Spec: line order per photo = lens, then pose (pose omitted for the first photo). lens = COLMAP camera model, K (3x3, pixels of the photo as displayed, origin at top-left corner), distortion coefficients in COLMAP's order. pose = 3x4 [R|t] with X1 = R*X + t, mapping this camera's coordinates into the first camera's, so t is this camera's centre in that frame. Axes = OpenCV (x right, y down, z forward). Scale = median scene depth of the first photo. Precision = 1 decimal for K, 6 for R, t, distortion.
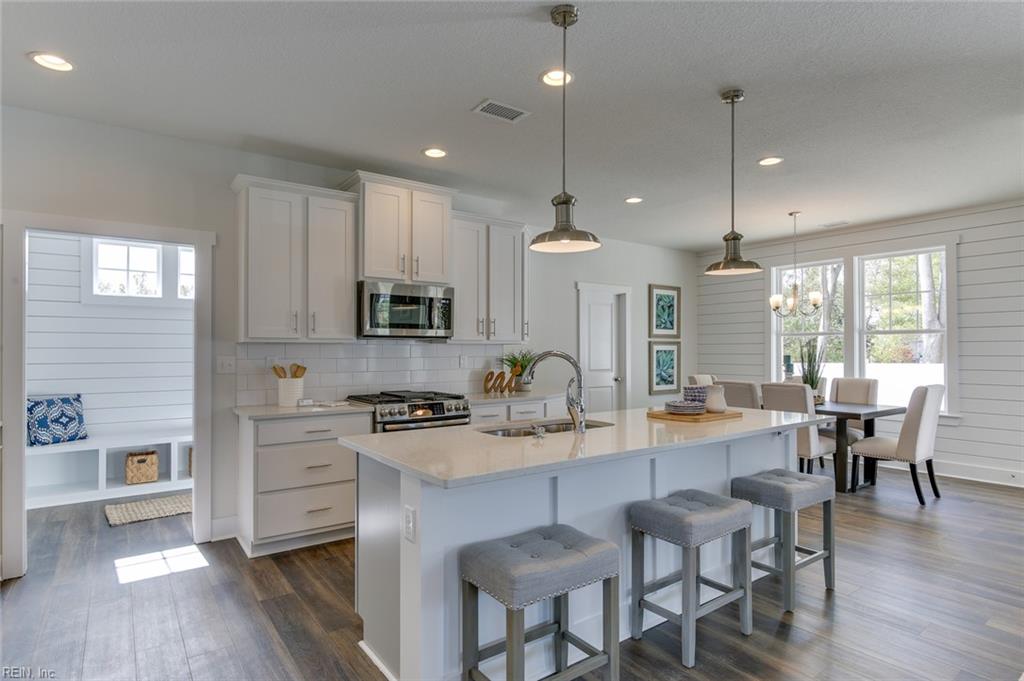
lens RADIAL K [[593.2, 0, 512.0], [0, 593.2, 340.5], [0, 0, 1]] dist [0.000838, -0.000139]
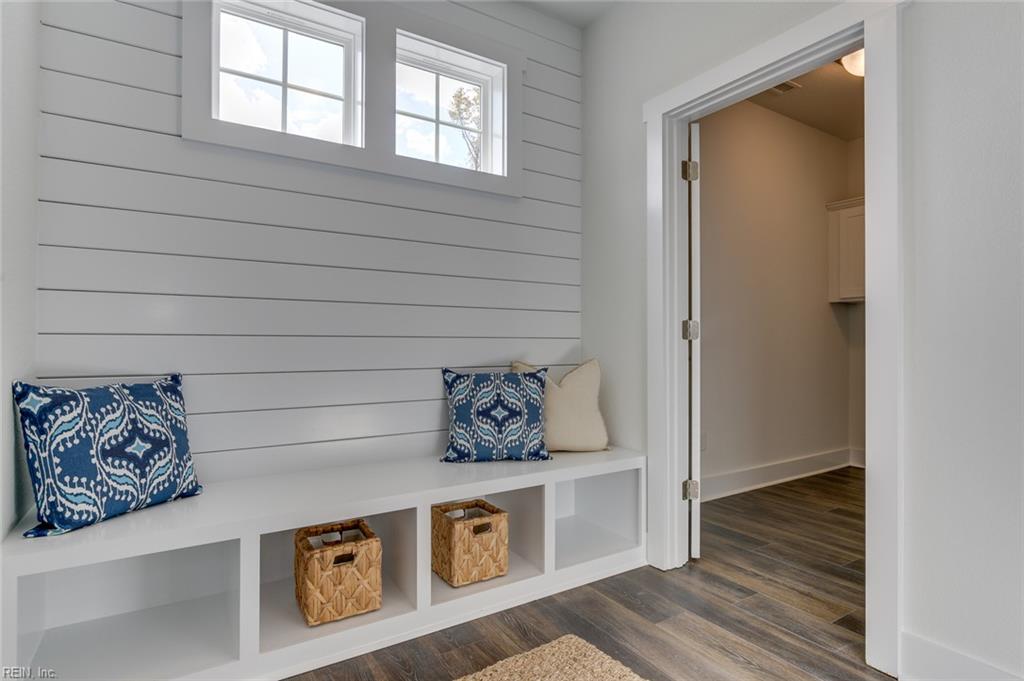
lens RADIAL K [[541.3, 0, 512.0], [0, 541.3, 340.5], [0, 0, 1]] dist [-0.001825, -0.000167]
pose [[0.999521, 0.006035, -0.030358, -0.510184], [-0.005790, 0.999950, 0.008144, 0.065041], [0.030406, -0.007964, 0.999506, 0.668568]]
